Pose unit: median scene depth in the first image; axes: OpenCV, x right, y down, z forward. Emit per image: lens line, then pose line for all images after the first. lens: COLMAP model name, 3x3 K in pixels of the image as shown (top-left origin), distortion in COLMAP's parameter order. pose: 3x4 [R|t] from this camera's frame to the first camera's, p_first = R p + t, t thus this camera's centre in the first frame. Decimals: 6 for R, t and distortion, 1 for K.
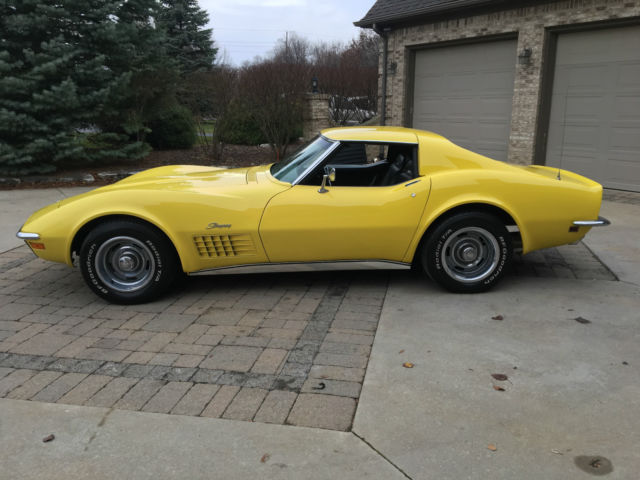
lens RADIAL K [[539.5, 0, 321.5], [0, 539.5, 236.9], [0, 0, 1]] dist [0.052140, -0.075041]
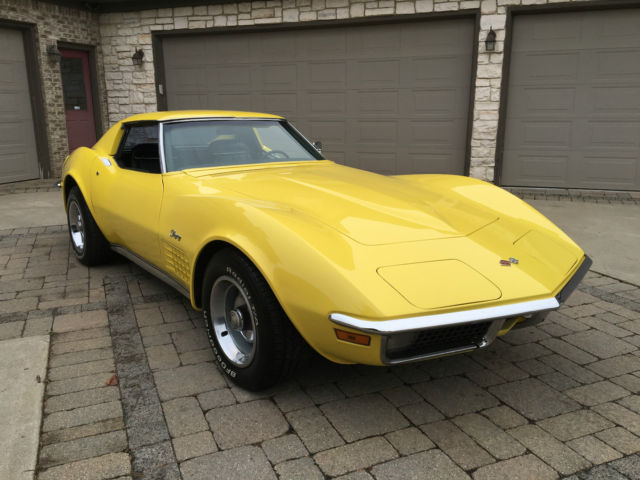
lens RADIAL K [[539.5, 0, 318.6], [0, 539.5, 236.9], [0, 0, 1]] dist [0.052140, -0.075041]
pose [[-0.576857, -0.178406, 0.797124, -0.389227], [0.205942, 0.912569, 0.353278, -0.146503], [-0.790458, 0.367952, -0.489681, 0.688008]]
